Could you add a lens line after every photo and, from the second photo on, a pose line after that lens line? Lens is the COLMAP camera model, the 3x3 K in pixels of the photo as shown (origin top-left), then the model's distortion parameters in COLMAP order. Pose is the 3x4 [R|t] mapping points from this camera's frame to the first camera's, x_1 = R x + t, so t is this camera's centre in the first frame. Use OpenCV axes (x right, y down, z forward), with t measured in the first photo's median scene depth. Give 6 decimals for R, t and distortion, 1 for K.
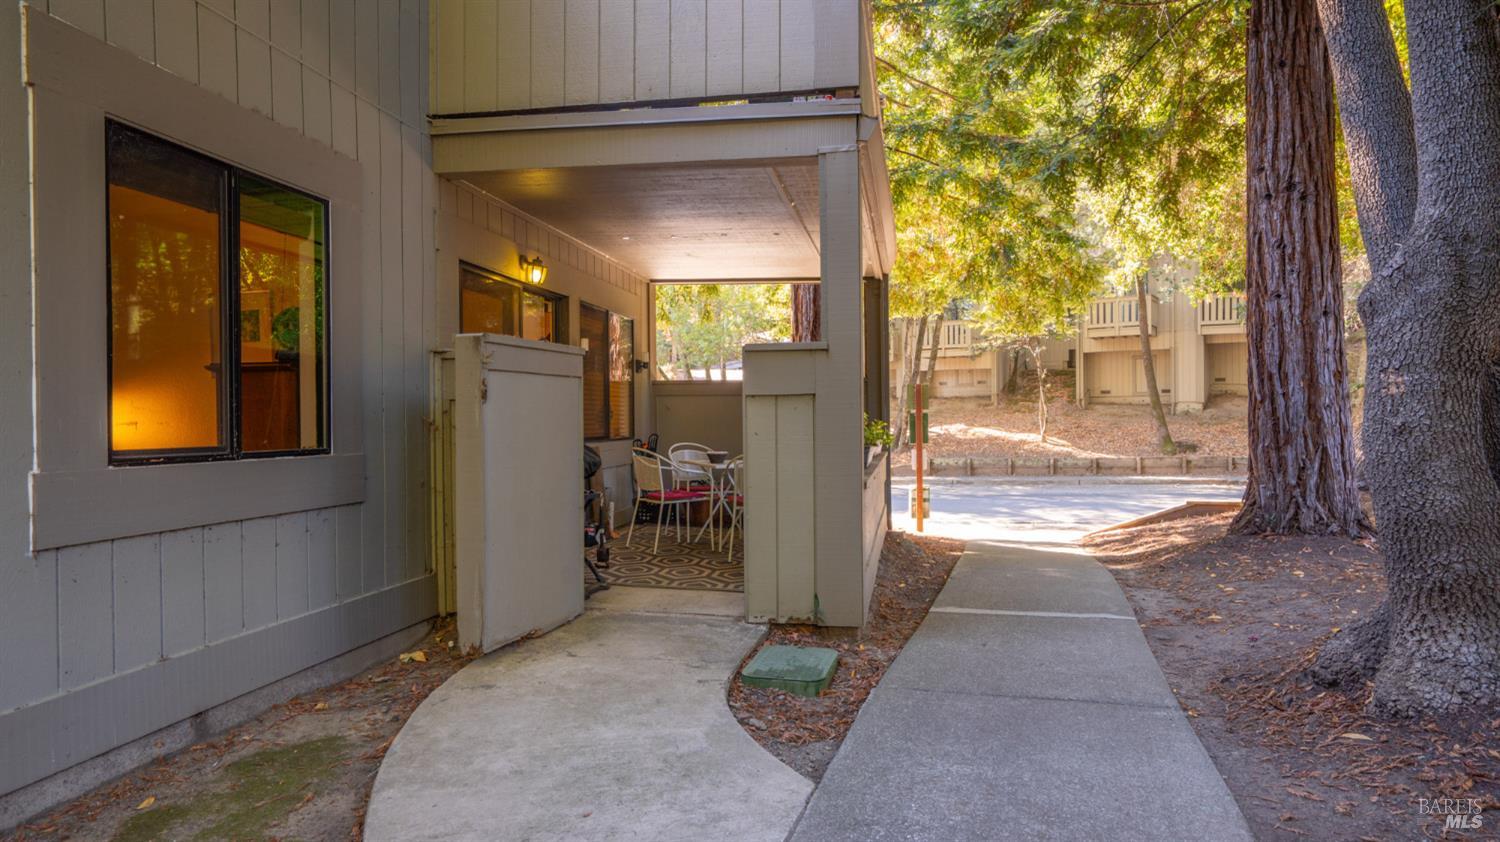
lens RADIAL K [[935.2, 0, 749.4], [0, 935.2, 423.1], [0, 0, 1]] dist [-0.024056, 0.037244]
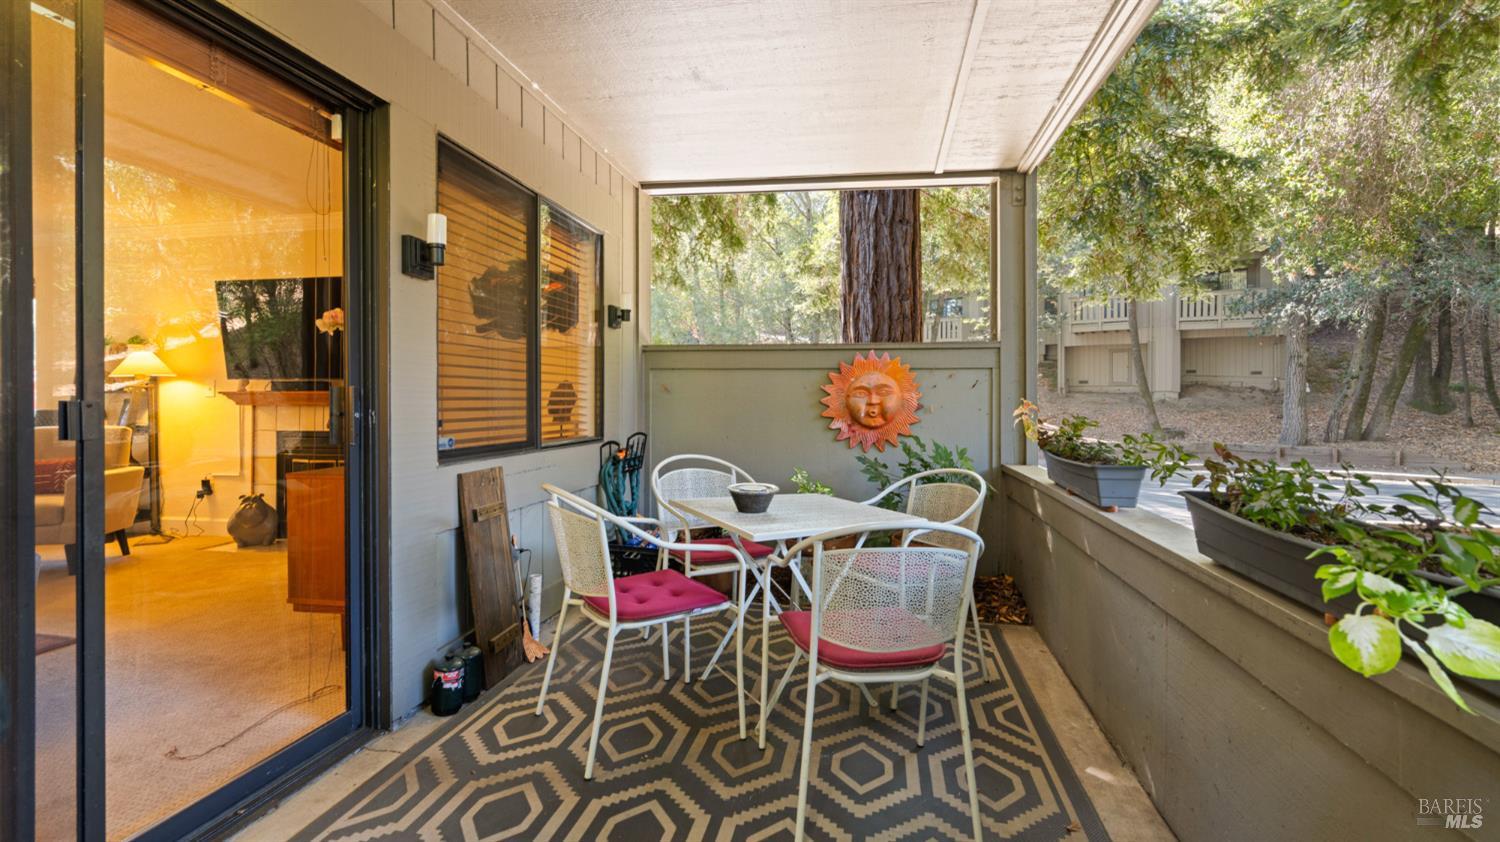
lens RADIAL K [[693.0, 0, 751.2], [0, 693.0, 411.3], [0, 0, 1]] dist [0.000328, 0.000072]
pose [[0.999887, 0.010806, -0.010485, -0.037990], [-0.010701, 0.999893, 0.009936, -0.009690], [0.010591, -0.009823, 0.999896, 0.811344]]
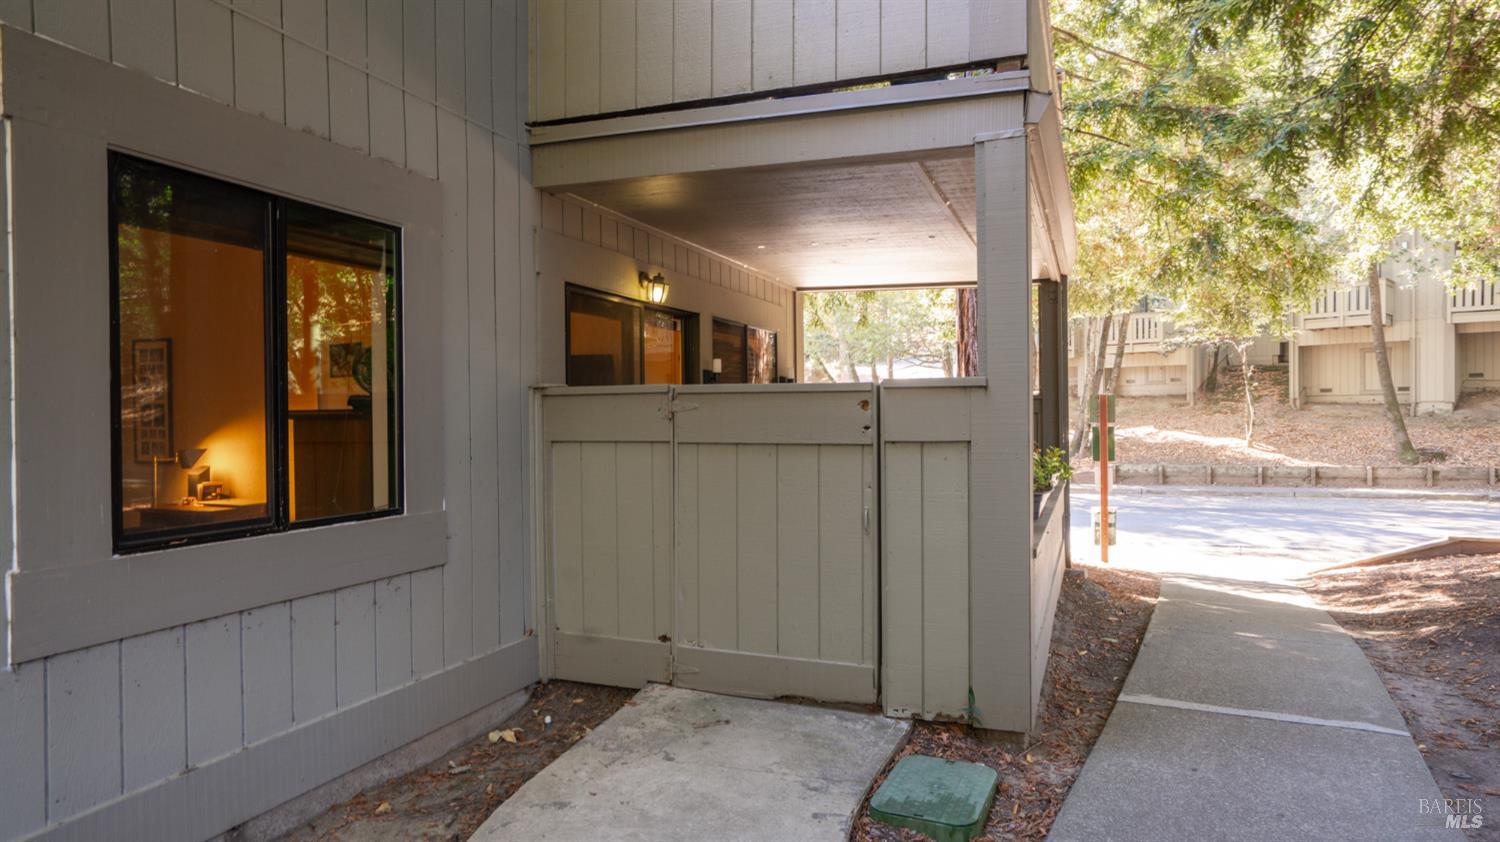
lens RADIAL K [[935.2, 0, 739.7], [0, 935.2, 423.7], [0, 0, 1]] dist [-0.024056, 0.037244]
pose [[0.981705, 0.000977, -0.190405, 0.021853], [0.000413, 0.999974, 0.007261, -0.040189], [0.190407, -0.007207, 0.981679, 0.131353]]
